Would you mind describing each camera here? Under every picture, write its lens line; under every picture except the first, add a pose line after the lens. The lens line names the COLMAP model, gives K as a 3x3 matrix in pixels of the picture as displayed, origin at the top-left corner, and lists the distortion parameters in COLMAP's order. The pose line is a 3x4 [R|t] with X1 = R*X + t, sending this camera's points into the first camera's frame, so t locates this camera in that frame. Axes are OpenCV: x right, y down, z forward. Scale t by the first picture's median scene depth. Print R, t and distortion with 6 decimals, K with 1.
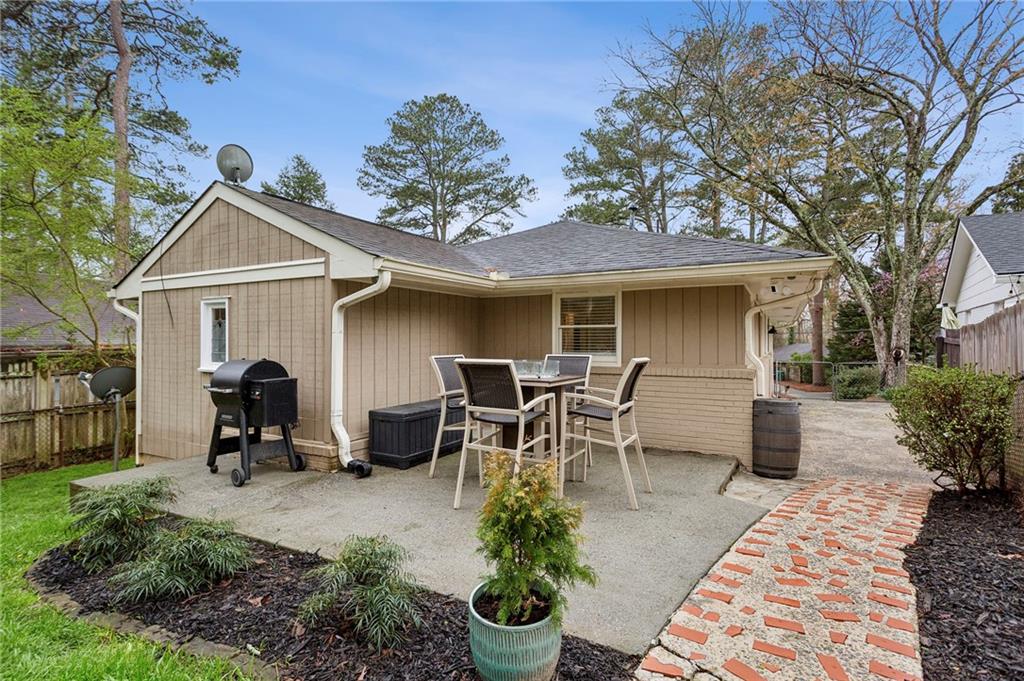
lens RADIAL K [[491.5, 0, 507.4], [0, 491.5, 336.7], [0, 0, 1]] dist [-0.000093, 0.007586]
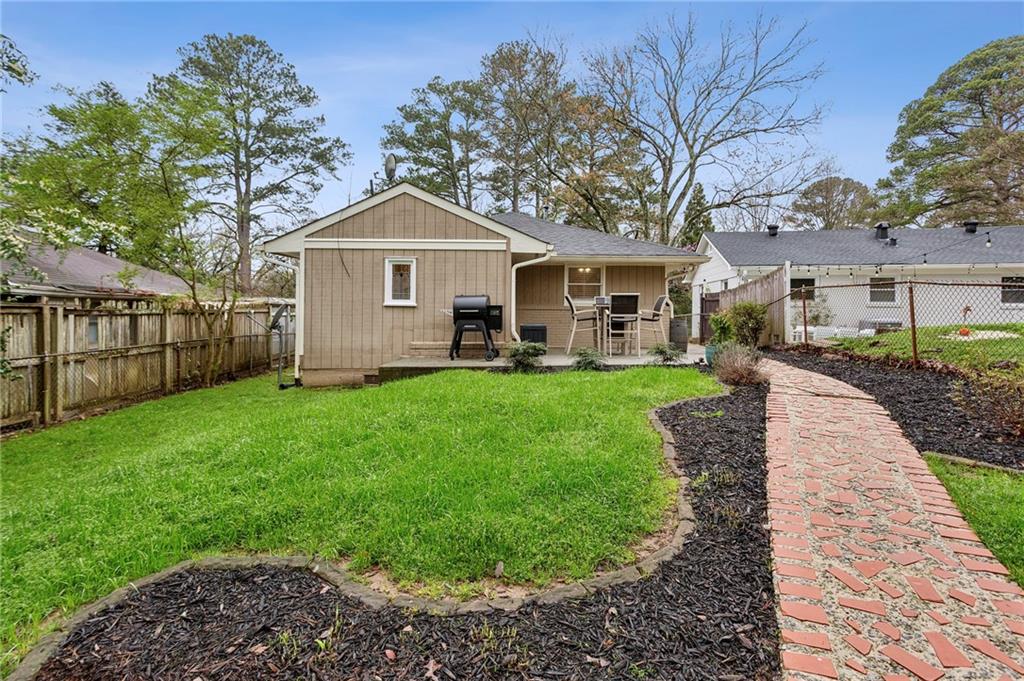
lens RADIAL K [[502.3, 0, 512.4], [0, 502.3, 308.2], [0, 0, 1]] dist [0.002484, 0.000889]
pose [[0.884402, 0.008424, 0.466650, -0.357229], [-0.011537, 0.999926, 0.003815, 0.024165], [-0.466584, -0.008757, 0.884434, -0.190658]]
